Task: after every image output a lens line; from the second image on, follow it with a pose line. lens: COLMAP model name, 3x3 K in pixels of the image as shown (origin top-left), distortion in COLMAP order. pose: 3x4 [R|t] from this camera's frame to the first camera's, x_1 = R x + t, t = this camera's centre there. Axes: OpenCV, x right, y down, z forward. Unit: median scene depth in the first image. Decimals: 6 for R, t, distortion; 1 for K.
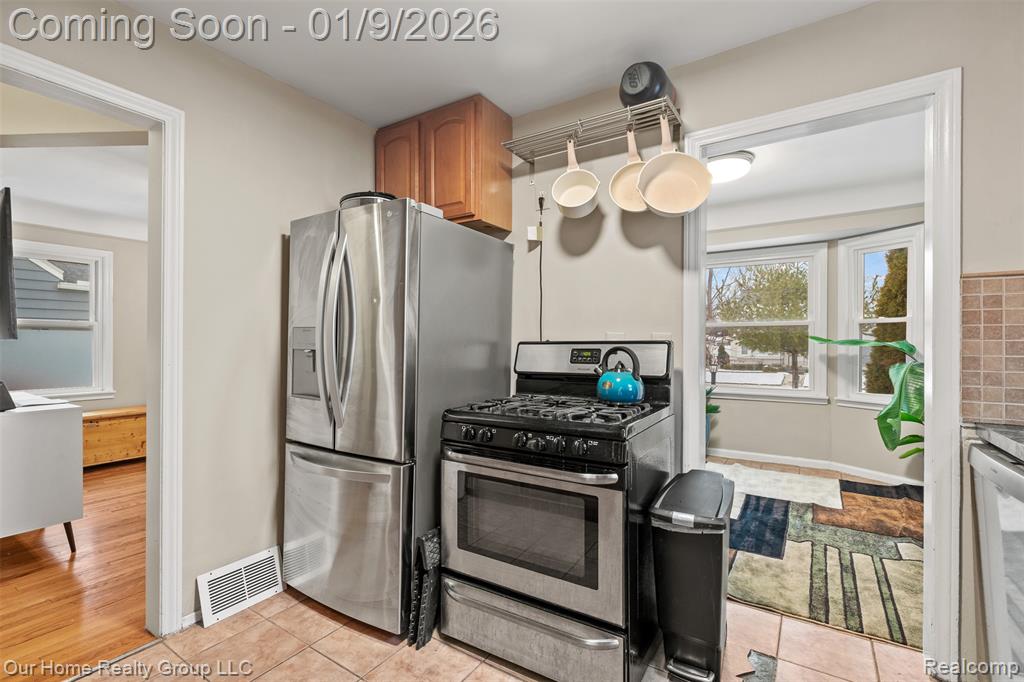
lens RADIAL K [[463.3, 0, 508.3], [0, 463.3, 346.2], [0, 0, 1]] dist [0.001681, -0.000030]
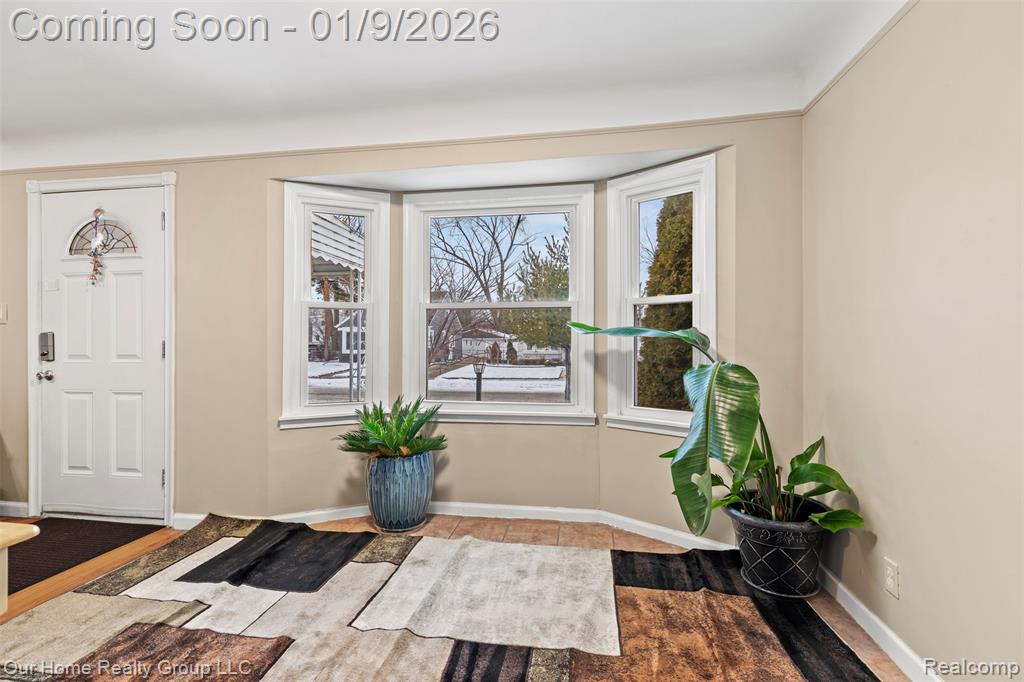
lens RADIAL K [[463.3, 0, 511.5], [0, 463.3, 339.9], [0, 0, 1]] dist [0.001681, -0.000030]
pose [[0.910920, 0.000261, 0.412582, 0.315539], [0.002629, 0.999976, -0.006436, 0.007054], [-0.412574, 0.006947, 0.910898, 0.458156]]
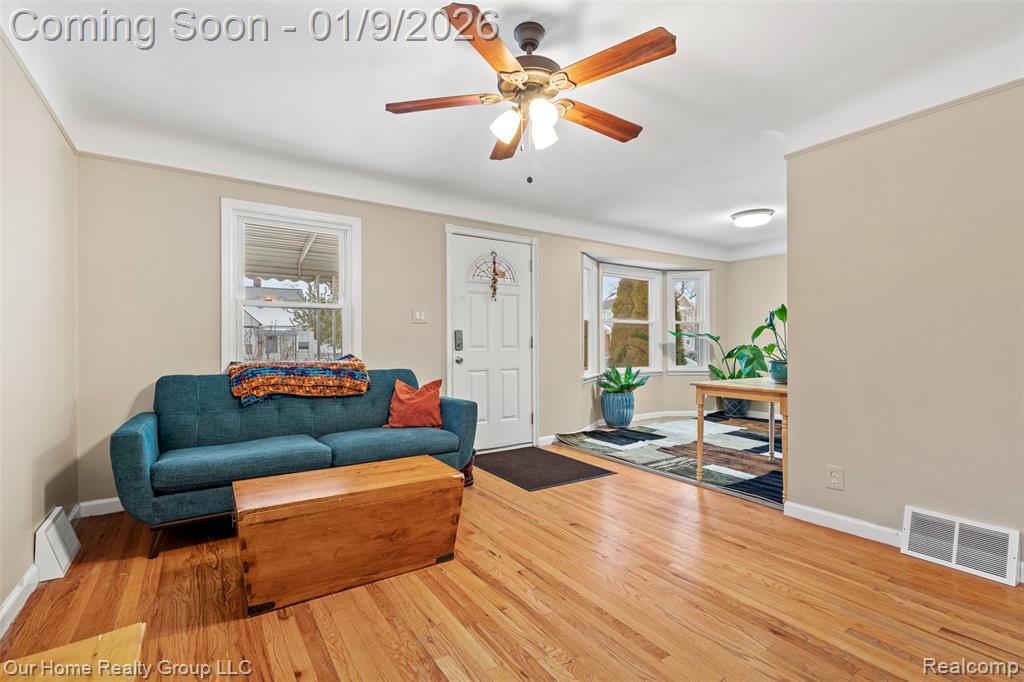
lens RADIAL K [[463.3, 0, 511.3], [0, 463.3, 342.4], [0, 0, 1]] dist [0.001681, -0.000030]
pose [[0.384592, 0.003539, 0.923080, -0.986835], [0.006017, 0.999962, -0.006341, 0.023691], [-0.923067, 0.007993, 0.384556, 0.909309]]
